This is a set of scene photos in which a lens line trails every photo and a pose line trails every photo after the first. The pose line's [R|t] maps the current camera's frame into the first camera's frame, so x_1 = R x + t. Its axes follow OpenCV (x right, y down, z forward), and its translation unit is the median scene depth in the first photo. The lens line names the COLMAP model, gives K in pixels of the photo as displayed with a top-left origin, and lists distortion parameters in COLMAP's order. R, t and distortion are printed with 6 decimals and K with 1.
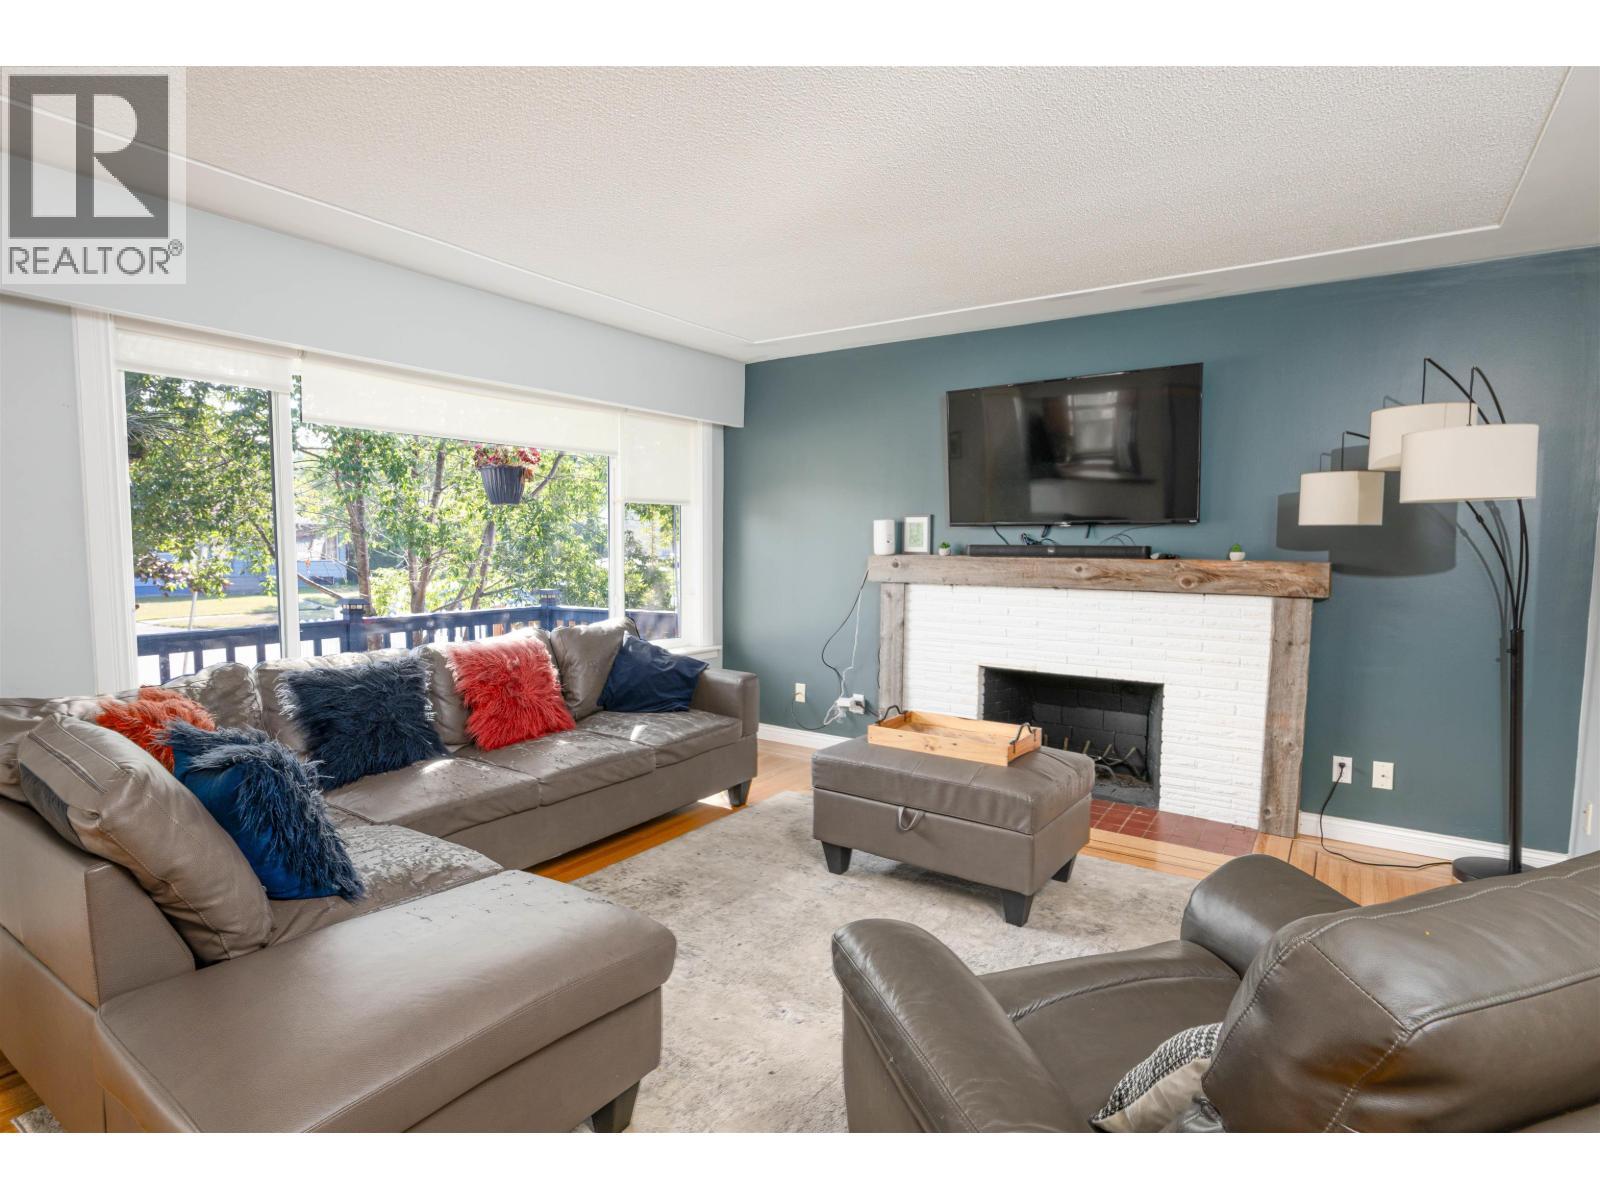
lens RADIAL K [[843.5, 0, 772.4], [0, 843.5, 605.4], [0, 0, 1]] dist [-0.001226, -0.000291]
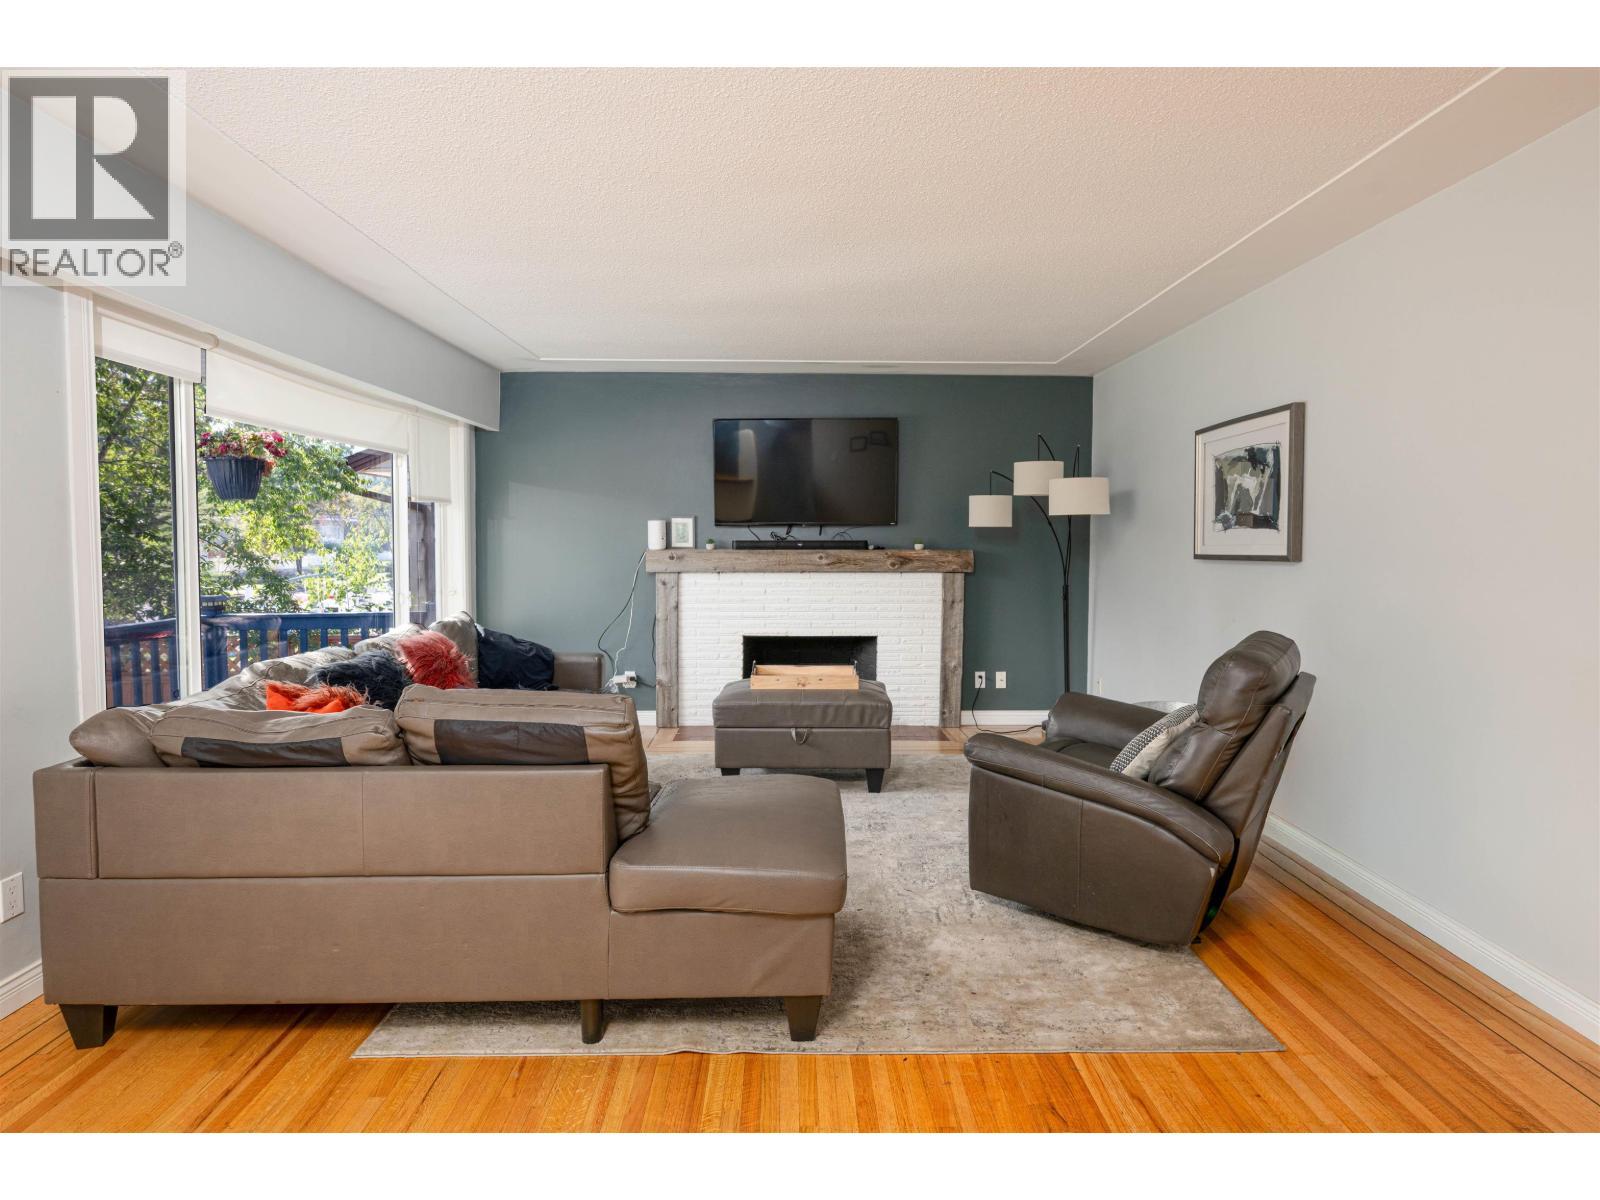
lens RADIAL K [[889.5, 0, 798.0], [0, 889.5, 573.3], [0, 0, 1]] dist [-0.001348, -0.000357]
pose [[0.812141, -0.027175, 0.582828, -0.522057], [0.049172, 0.998549, -0.021959, 0.012601], [-0.581386, 0.046492, 0.812299, -0.156864]]
